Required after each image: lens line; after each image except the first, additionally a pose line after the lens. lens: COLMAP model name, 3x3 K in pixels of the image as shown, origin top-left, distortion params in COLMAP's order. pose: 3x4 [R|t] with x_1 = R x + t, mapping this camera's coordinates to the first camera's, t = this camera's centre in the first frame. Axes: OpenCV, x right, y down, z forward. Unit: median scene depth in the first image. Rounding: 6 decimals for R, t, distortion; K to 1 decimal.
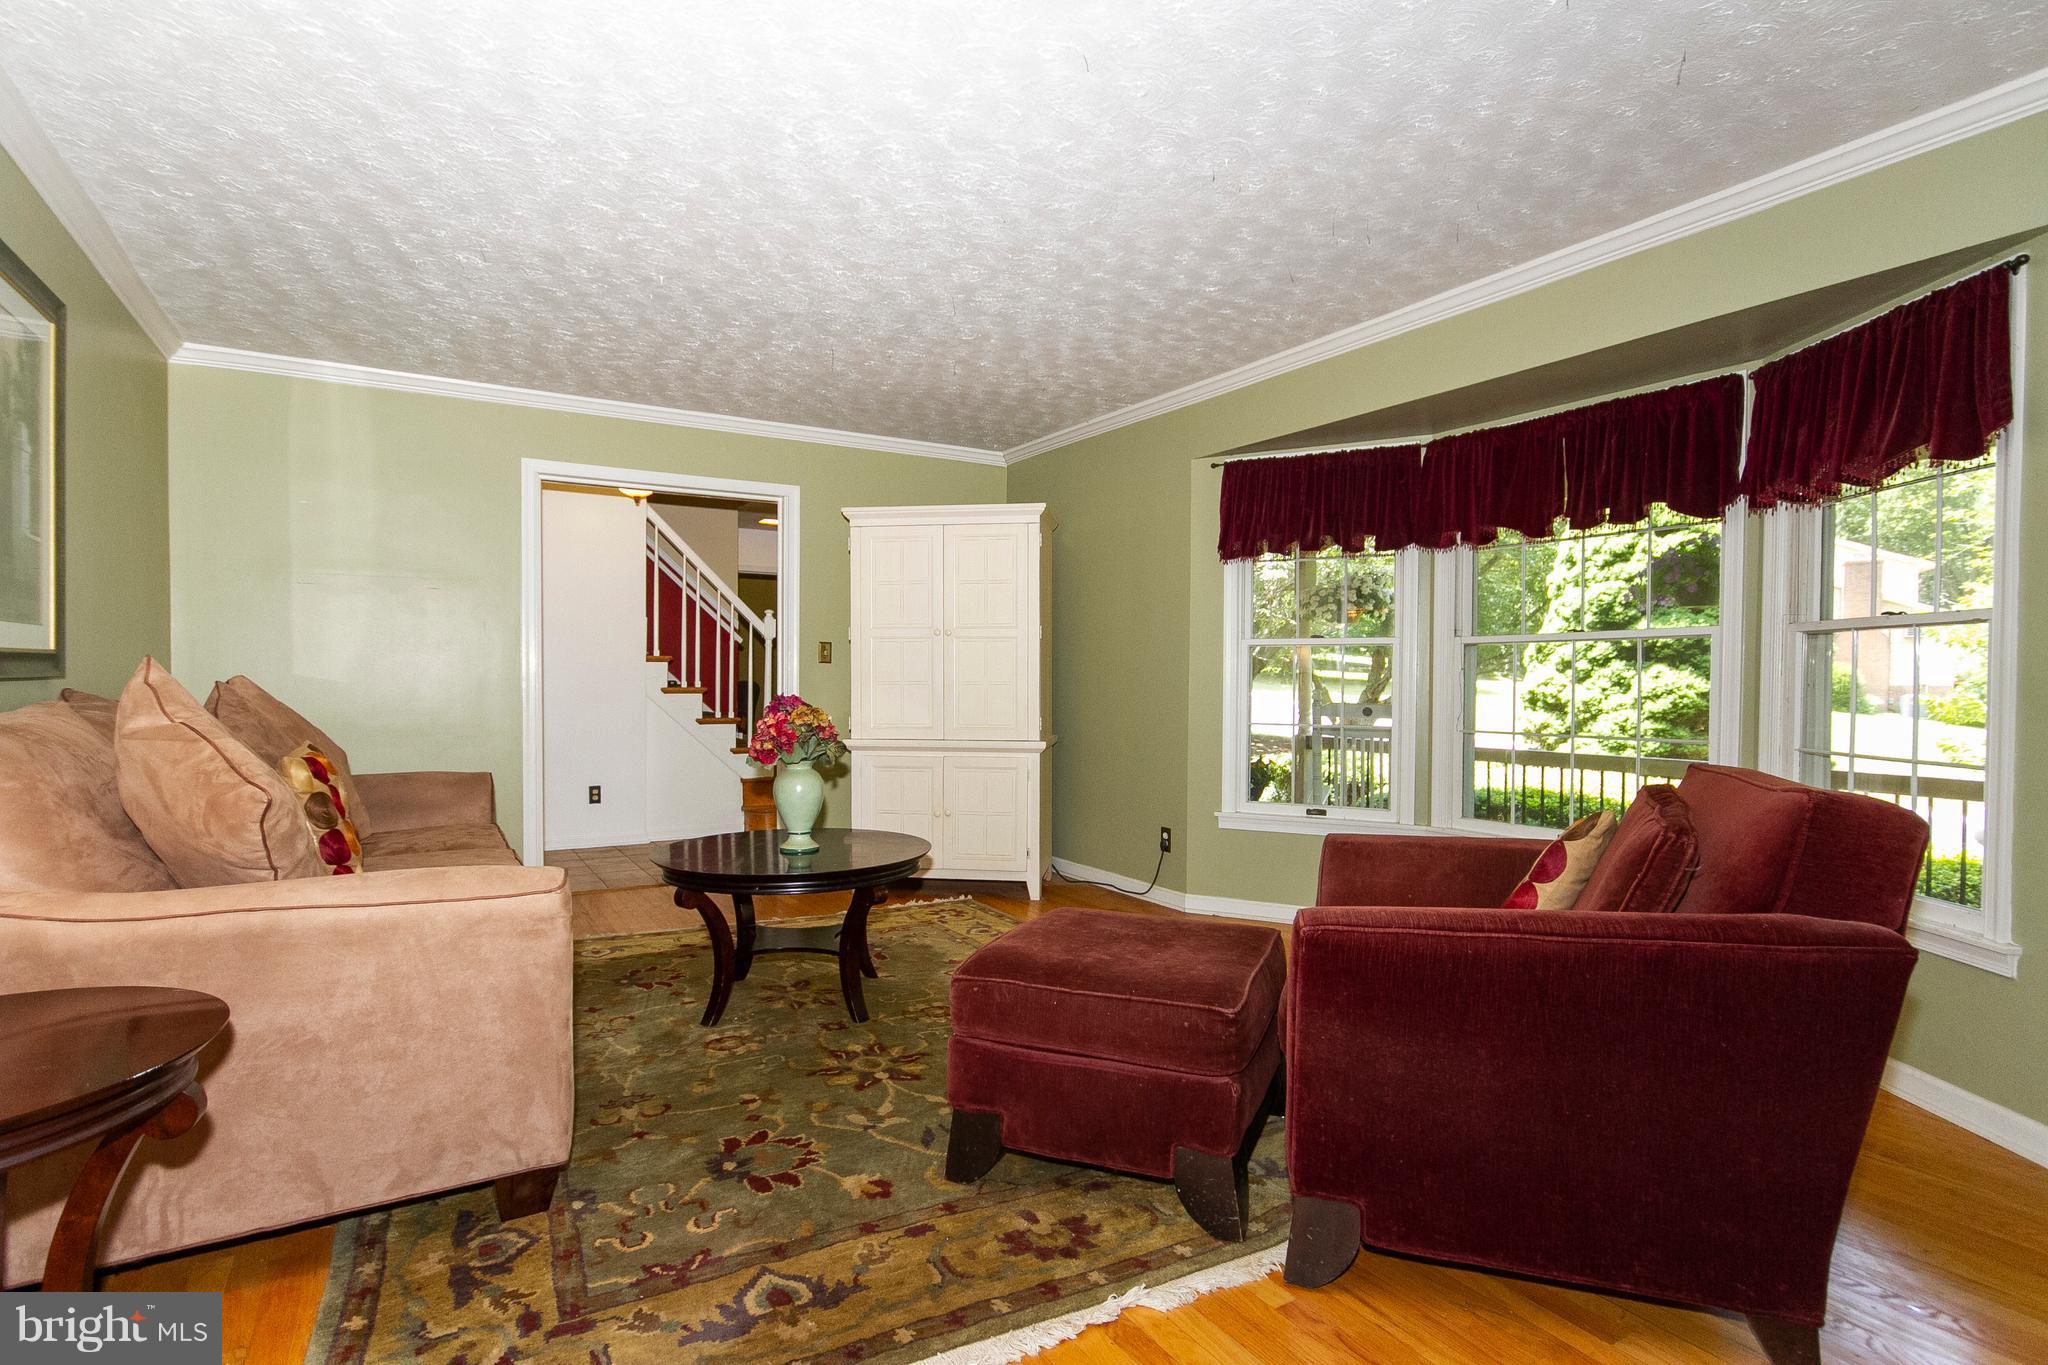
lens RADIAL K [[1049.4, 0, 1024.0], [0, 1049.4, 682.5], [0, 0, 1]] dist [-0.002526, -0.000365]
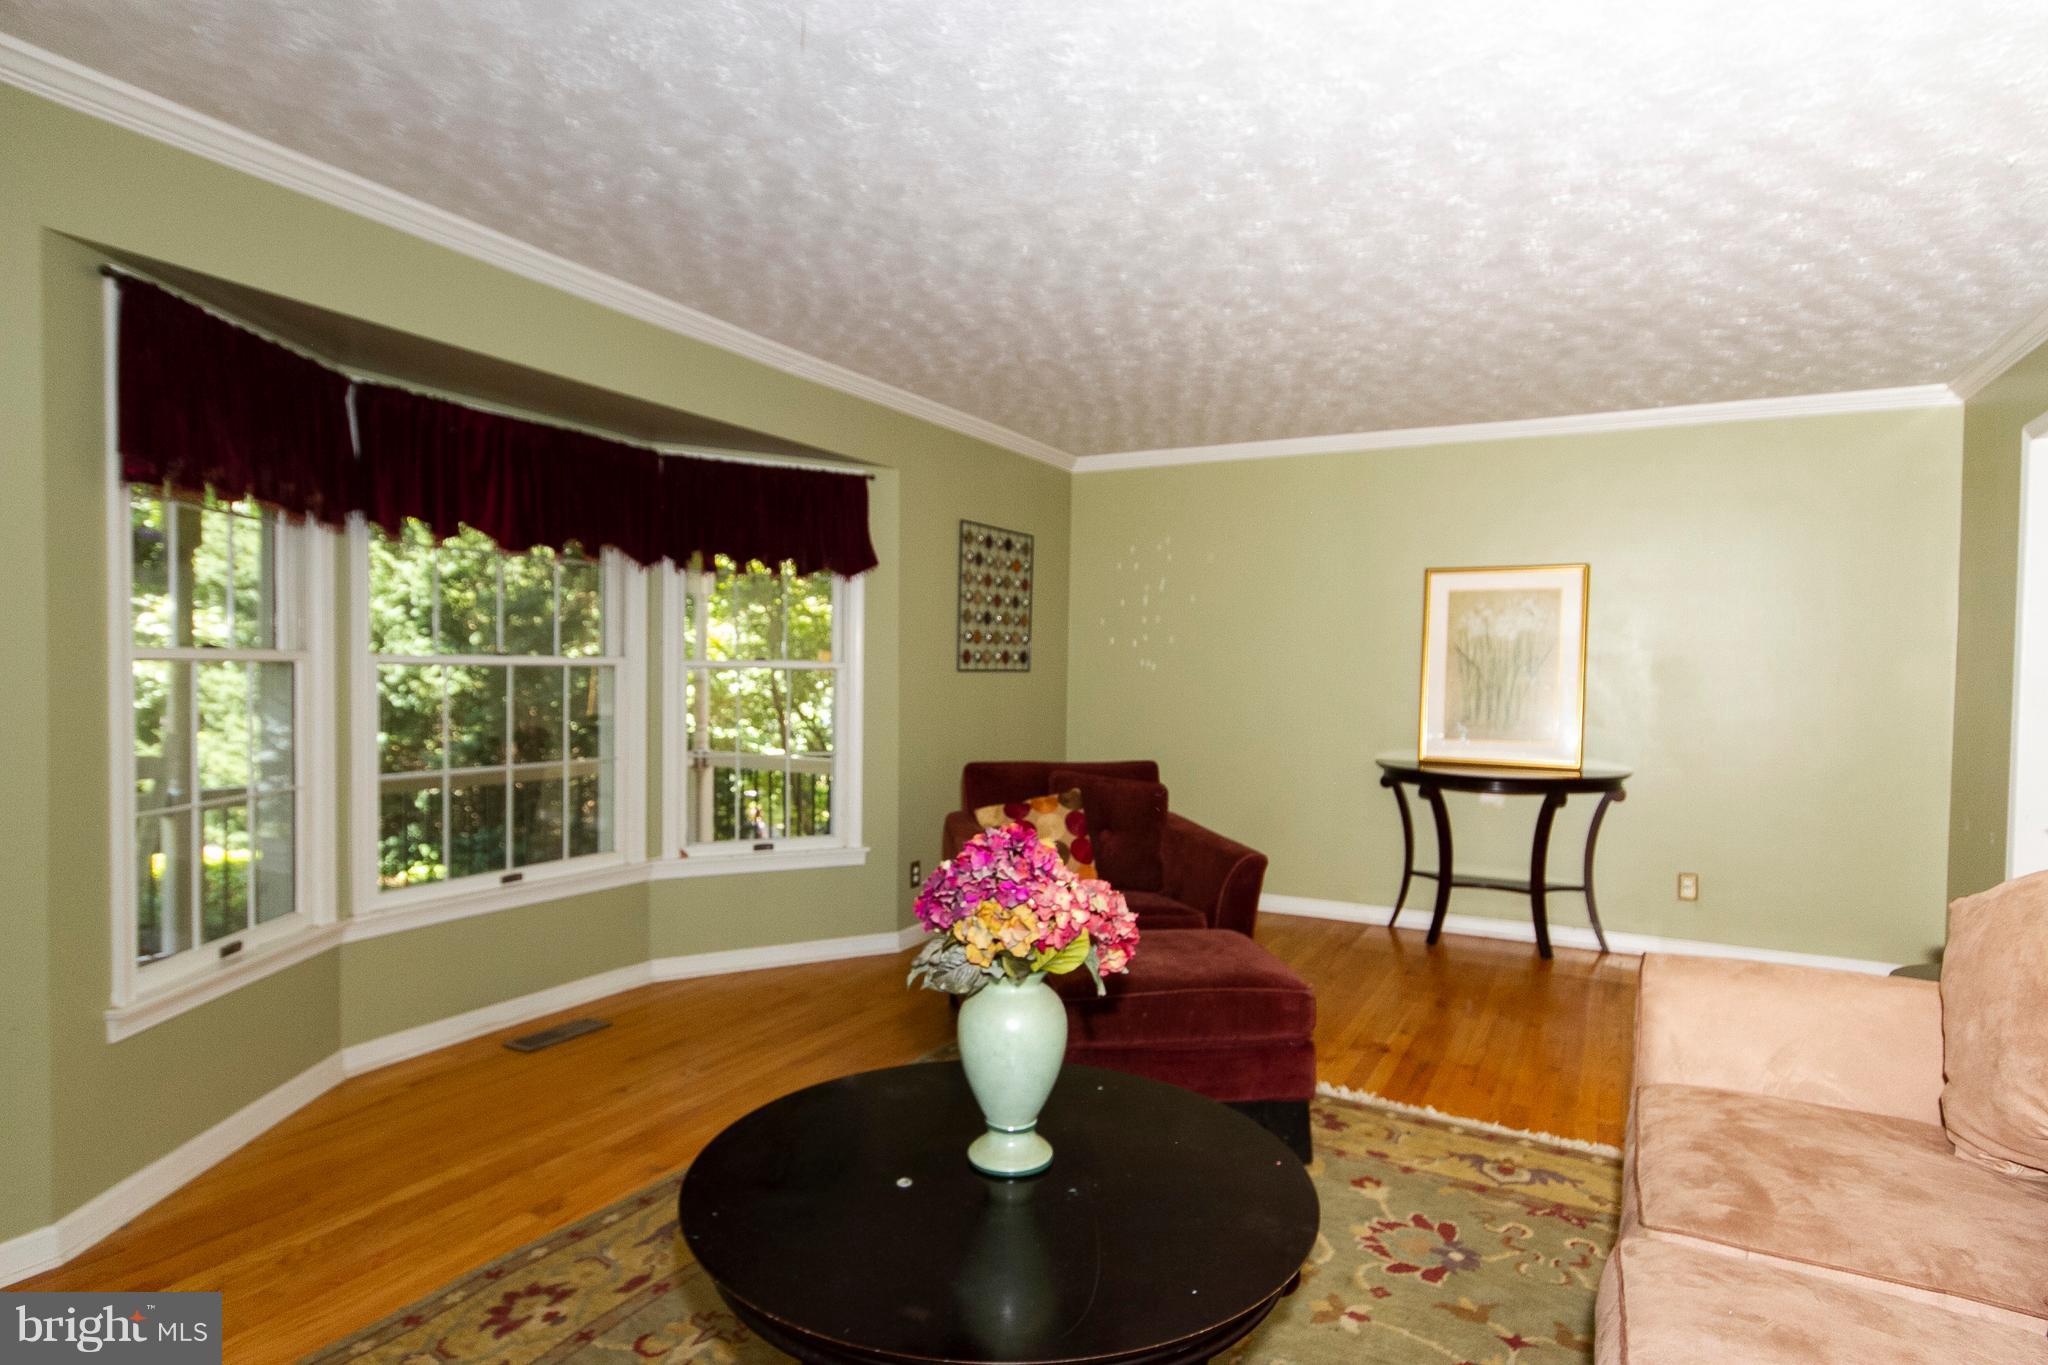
lens RADIAL K [[1135.8, 0, 1024.0], [0, 1135.8, 682.5], [0, 0, 1]] dist [0.000433, 0.000126]
pose [[-0.527886, -0.017440, 0.849136, -0.732680], [-0.020105, 0.999766, 0.008035, -0.055608], [-0.849077, -0.012830, -0.528113, 1.460677]]
